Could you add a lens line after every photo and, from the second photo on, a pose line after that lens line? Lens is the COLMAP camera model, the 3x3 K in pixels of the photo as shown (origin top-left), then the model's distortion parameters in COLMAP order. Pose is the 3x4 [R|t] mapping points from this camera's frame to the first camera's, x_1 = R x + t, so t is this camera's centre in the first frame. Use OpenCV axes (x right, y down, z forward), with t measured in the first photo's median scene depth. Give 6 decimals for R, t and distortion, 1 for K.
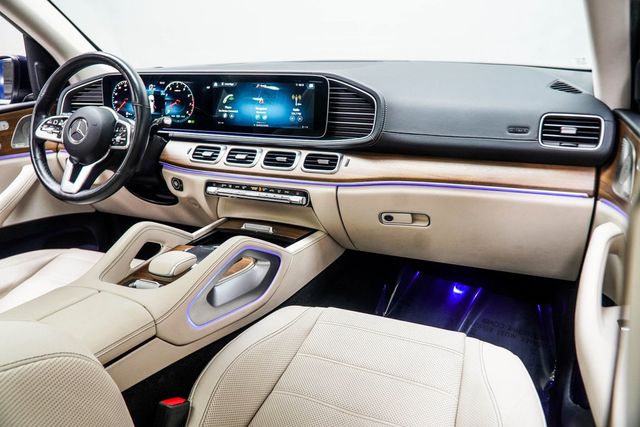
lens RADIAL K [[505.9, 0, 309.6], [0, 505.9, 207.9], [0, 0, 1]] dist [-0.004357, -0.003644]
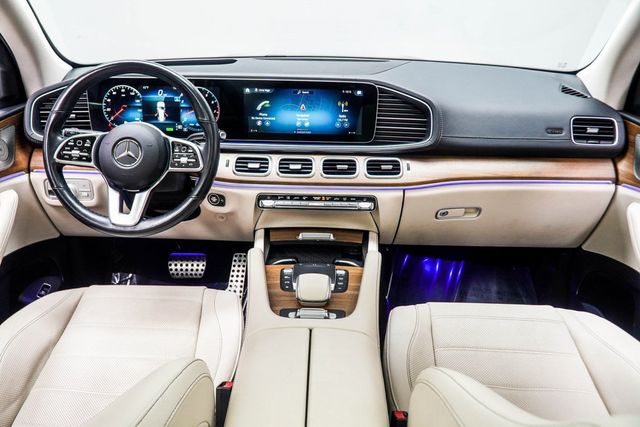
lens RADIAL K [[550.6, 0, 304.9], [0, 550.6, 209.9], [0, 0, 1]] dist [0.019725, -0.013731]
pose [[0.922649, -0.111123, 0.369285, -0.526035], [0.087359, 0.992917, 0.080520, -0.103490], [-0.375617, -0.042032, 0.925821, -0.000833]]
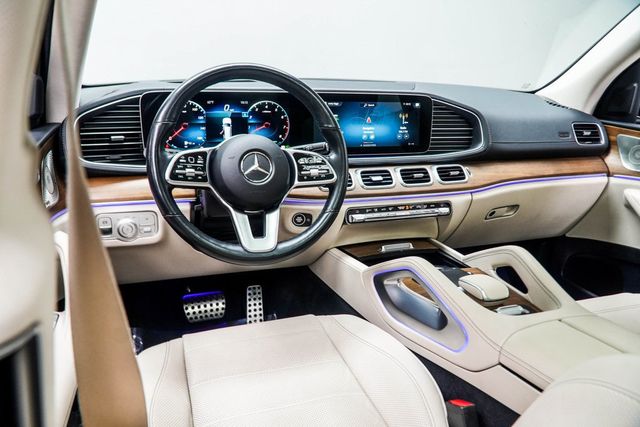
lens RADIAL K [[505.9, 0, 301.2], [0, 505.9, 211.2], [0, 0, 1]] dist [-0.004357, -0.003644]
pose [[0.710398, -0.155138, 0.686489, -0.918192], [0.167271, 0.984671, 0.049426, -0.112278], [-0.683634, 0.079717, 0.725458, 0.404462]]
